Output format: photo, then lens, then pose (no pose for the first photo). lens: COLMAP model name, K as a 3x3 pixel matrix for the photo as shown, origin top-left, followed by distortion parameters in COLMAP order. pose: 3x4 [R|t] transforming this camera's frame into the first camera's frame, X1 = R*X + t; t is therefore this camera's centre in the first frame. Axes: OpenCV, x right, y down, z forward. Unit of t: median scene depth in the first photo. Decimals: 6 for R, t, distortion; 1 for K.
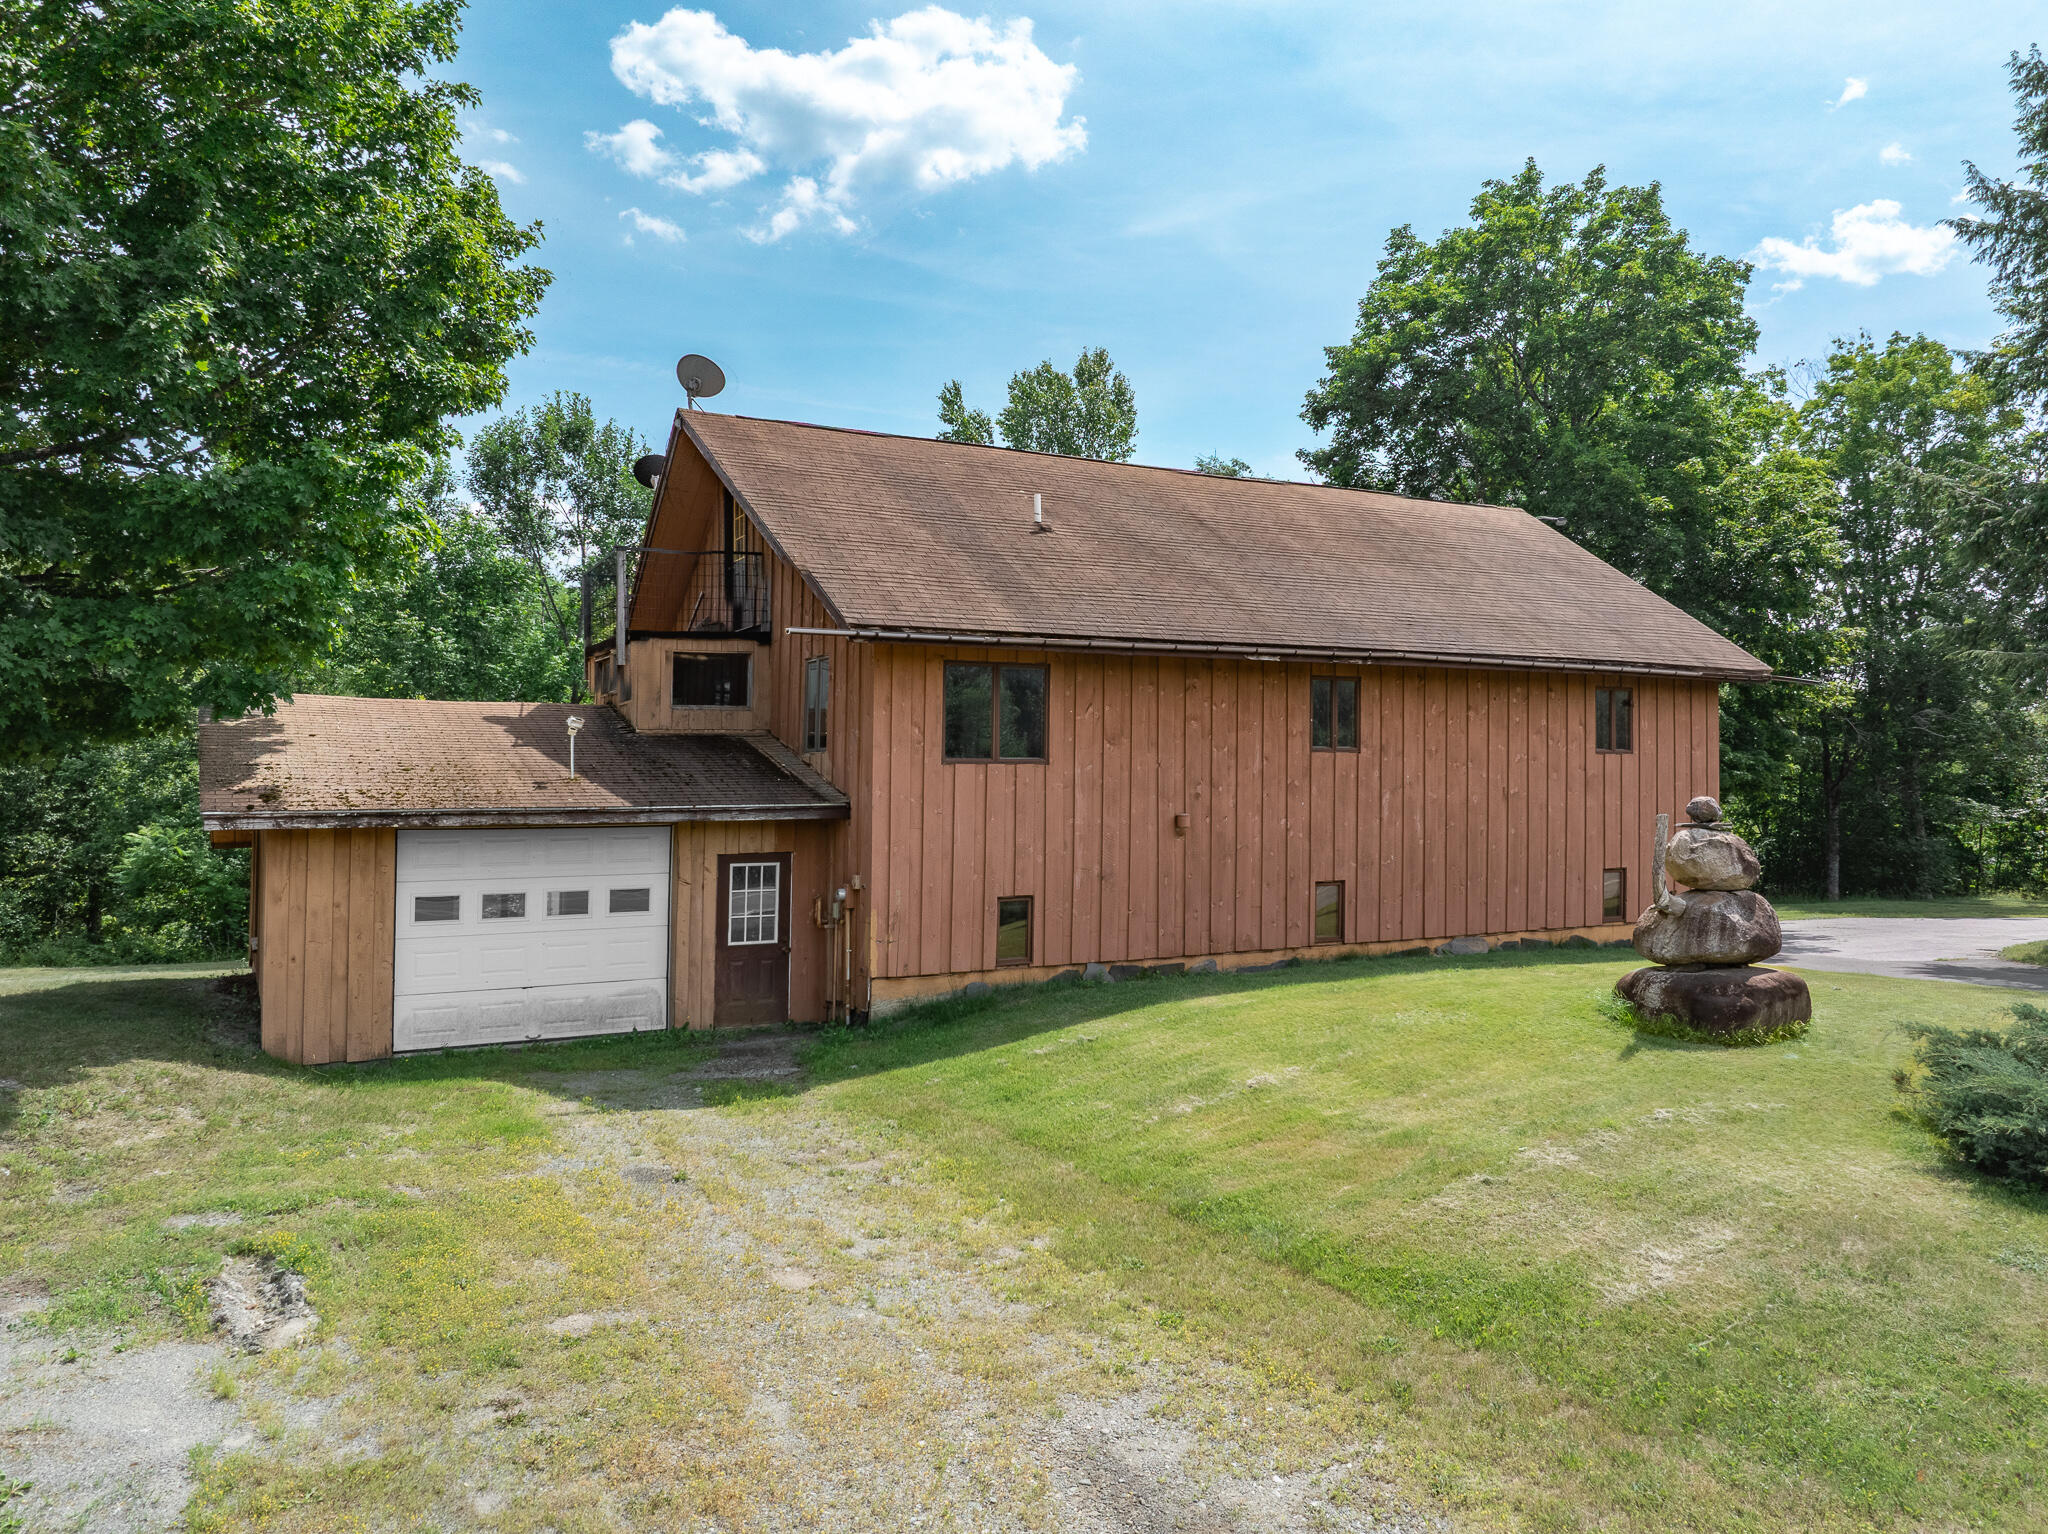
lens RADIAL K [[1426.5, 0, 1024.0], [0, 1426.5, 767.0], [0, 0, 1]] dist [-0.000225, -0.000459]
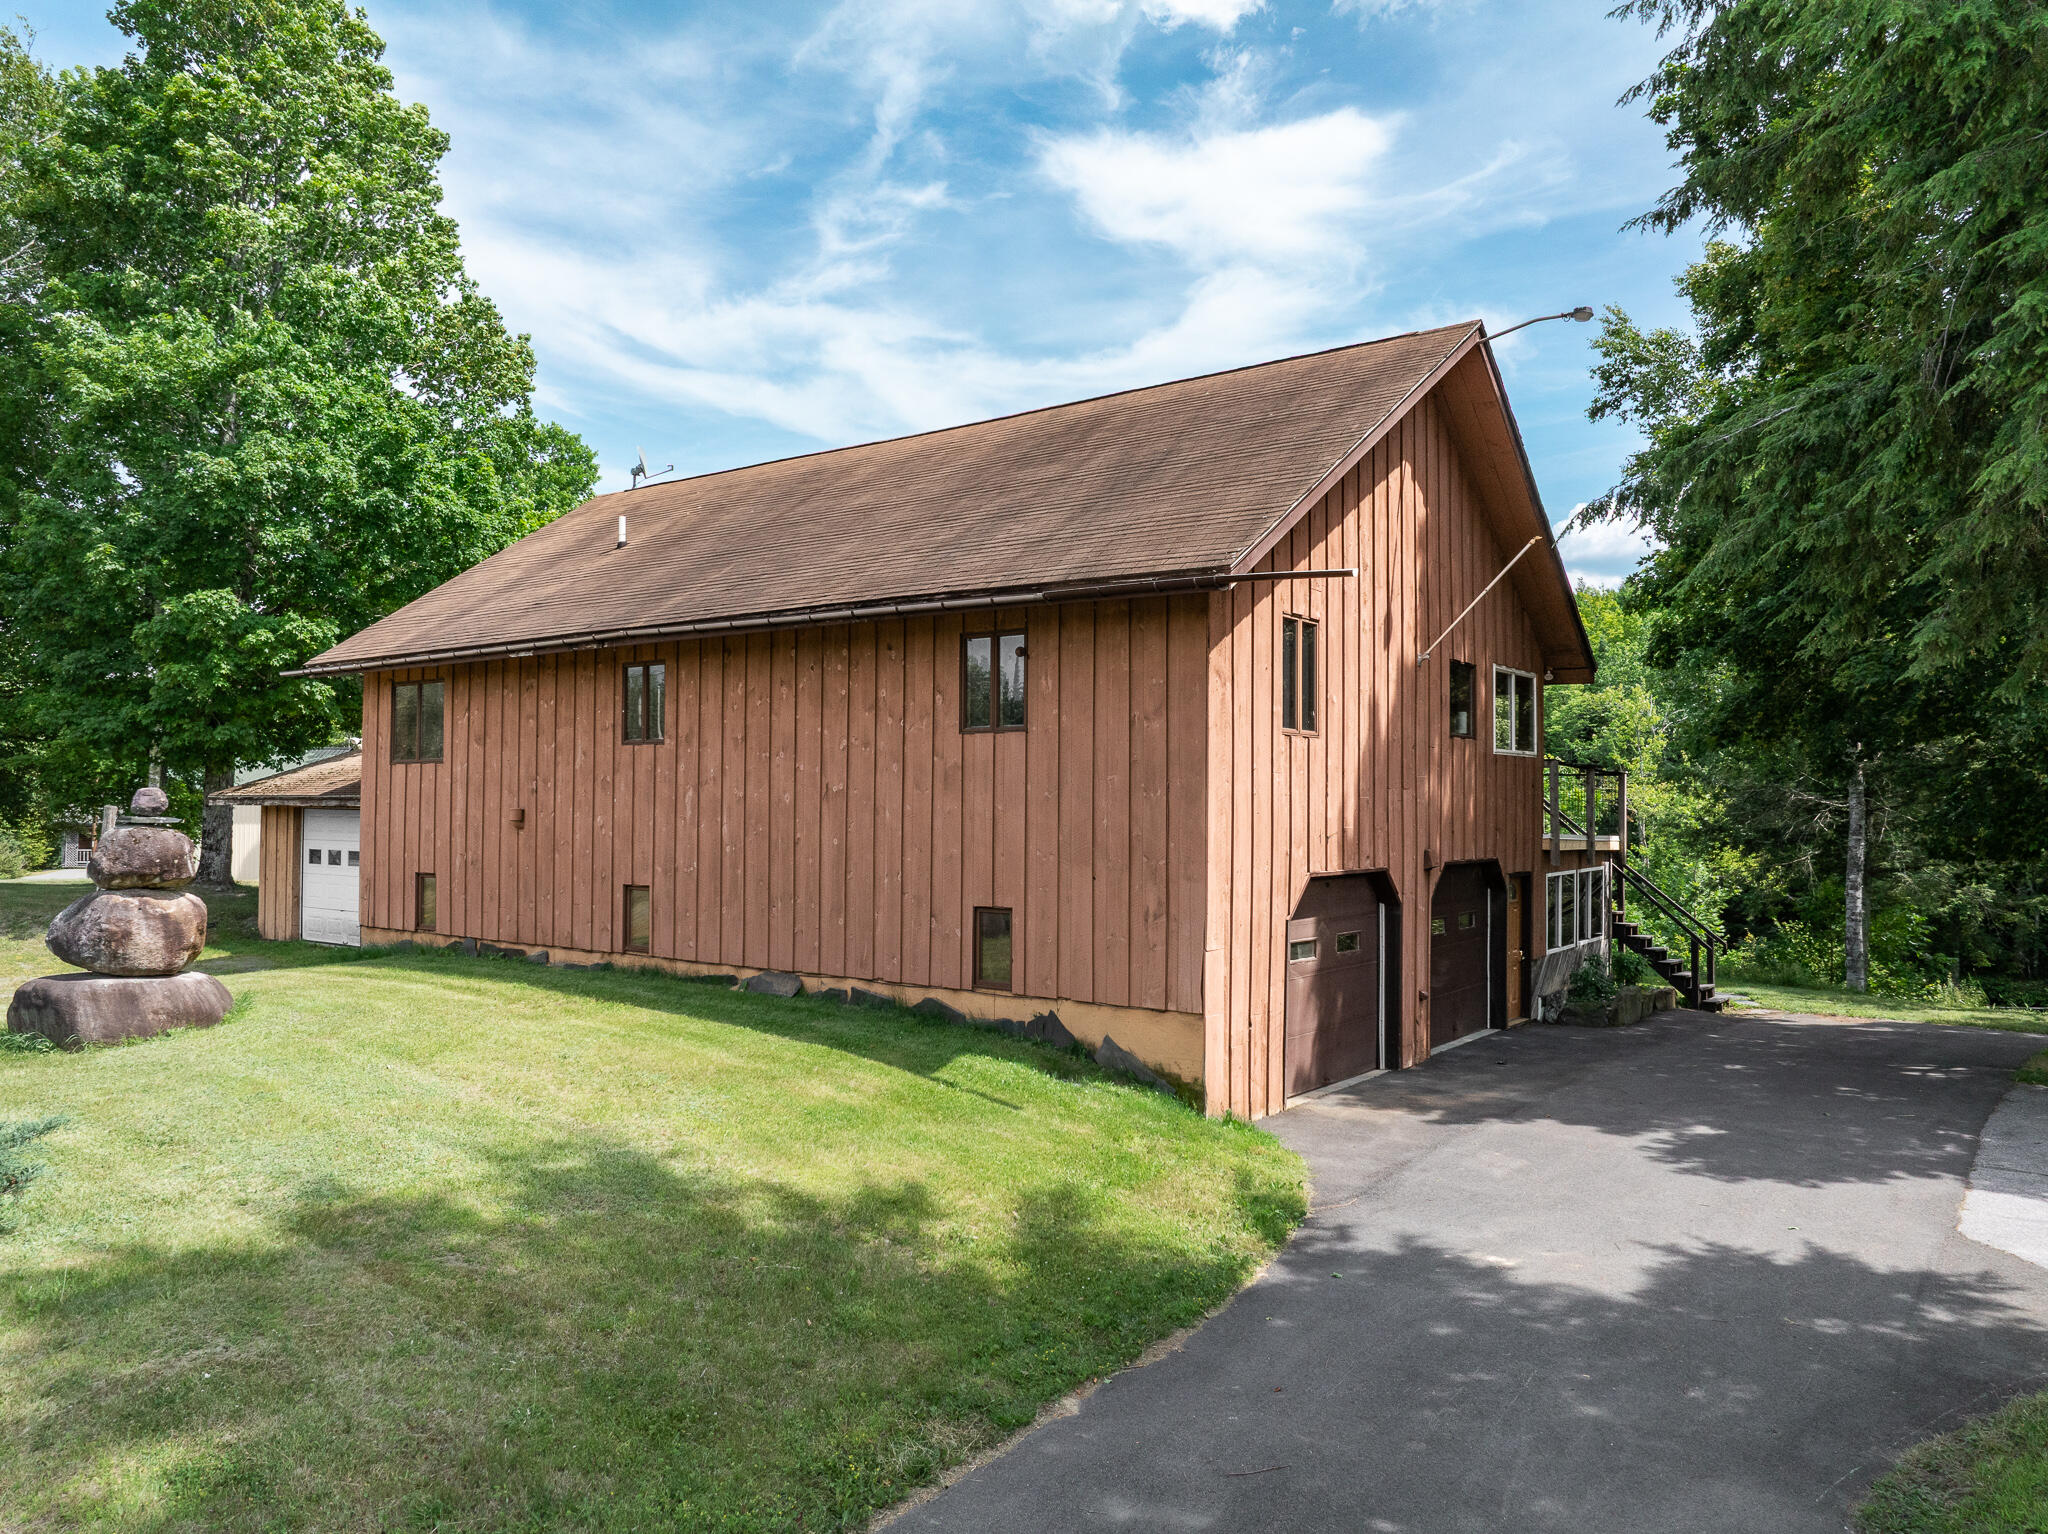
lens RADIAL K [[1434.2, 0, 1024.0], [0, 1434.2, 767.0], [0, 0, 1]] dist [-0.073251, 0.048621]
pose [[0.437705, -0.017752, -0.898944, 1.145164], [0.001236, 0.999816, -0.019142, 0.021971], [0.899118, 0.007268, 0.437646, 0.819468]]
